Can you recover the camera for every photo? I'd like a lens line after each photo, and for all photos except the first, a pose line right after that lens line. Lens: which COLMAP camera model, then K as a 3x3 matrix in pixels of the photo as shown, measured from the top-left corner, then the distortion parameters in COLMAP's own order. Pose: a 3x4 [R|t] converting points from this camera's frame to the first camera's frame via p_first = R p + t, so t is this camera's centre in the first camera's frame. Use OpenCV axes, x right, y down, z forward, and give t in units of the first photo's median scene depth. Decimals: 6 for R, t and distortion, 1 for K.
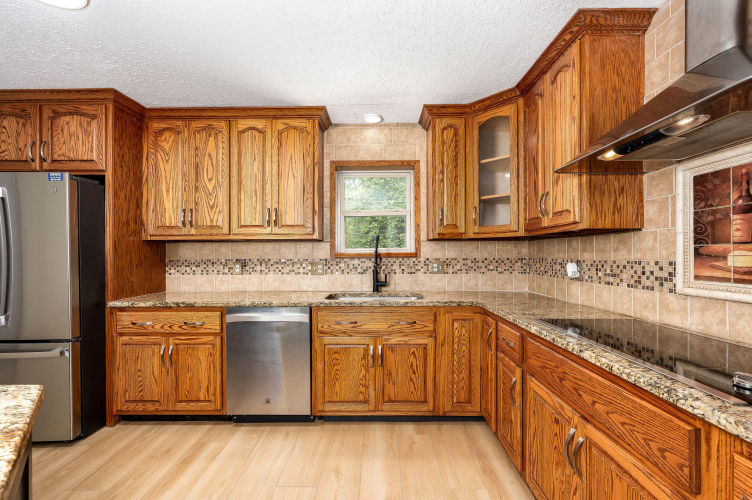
lens RADIAL K [[319.3, 0, 375.5], [0, 319.3, 253.8], [0, 0, 1]] dist [-0.010140, -0.000161]
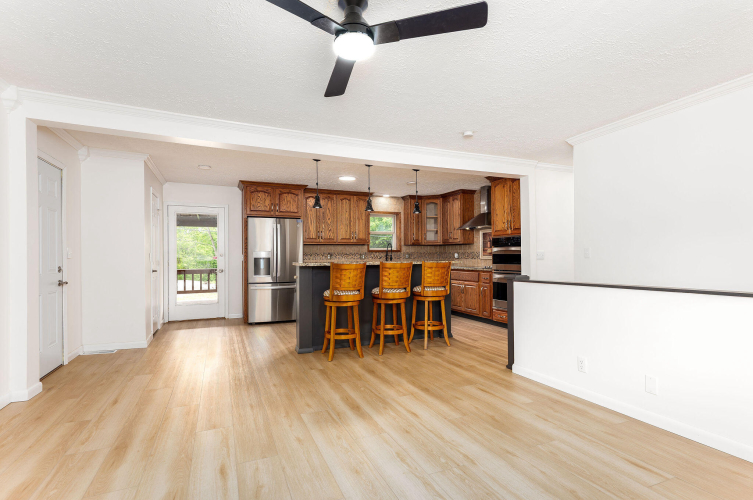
lens RADIAL K [[366.4, 0, 376.3], [0, 366.4, 251.5], [0, 0, 1]] dist [0.005595, 0.000310]
pose [[0.916252, 0.001955, 0.400598, -1.469858], [0.000680, 0.999979, -0.006435, 0.031627], [-0.400603, 0.006168, 0.916231, -1.889429]]
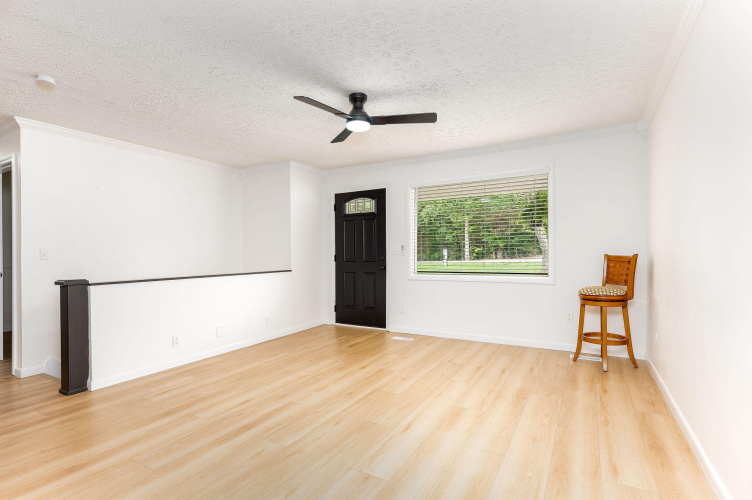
lens RADIAL K [[365.9, 0, 375.3], [0, 365.9, 255.7], [0, 0, 1]] dist [0.005595, 0.000310]
pose [[-0.869054, 0.009720, 0.494622, -1.884272], [0.004438, 0.999920, -0.011852, 0.059735], [-0.494698, -0.008105, -0.869027, -0.051688]]
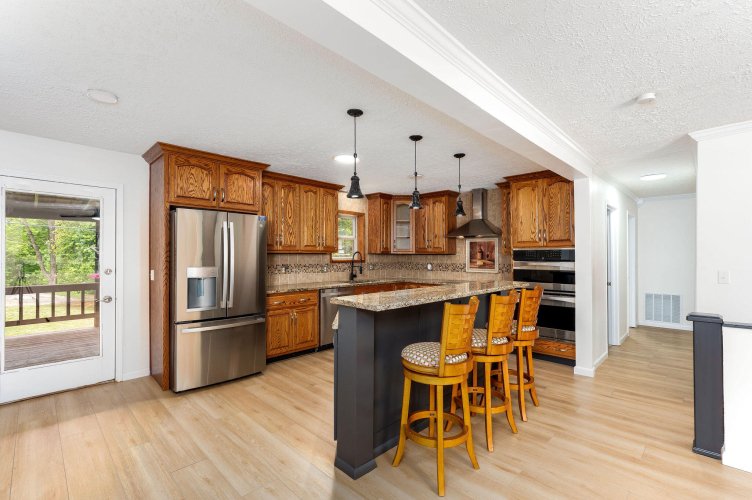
lens RADIAL K [[338.0, 0, 376.8], [0, 338.0, 252.4], [0, 0, 1]] dist [-0.002703, -0.000333]
pose [[0.698089, 0.011061, 0.715925, -1.678034], [-0.007801, 0.999939, -0.007843, -0.043032], [-0.715968, -0.000110, 0.698133, -0.661030]]
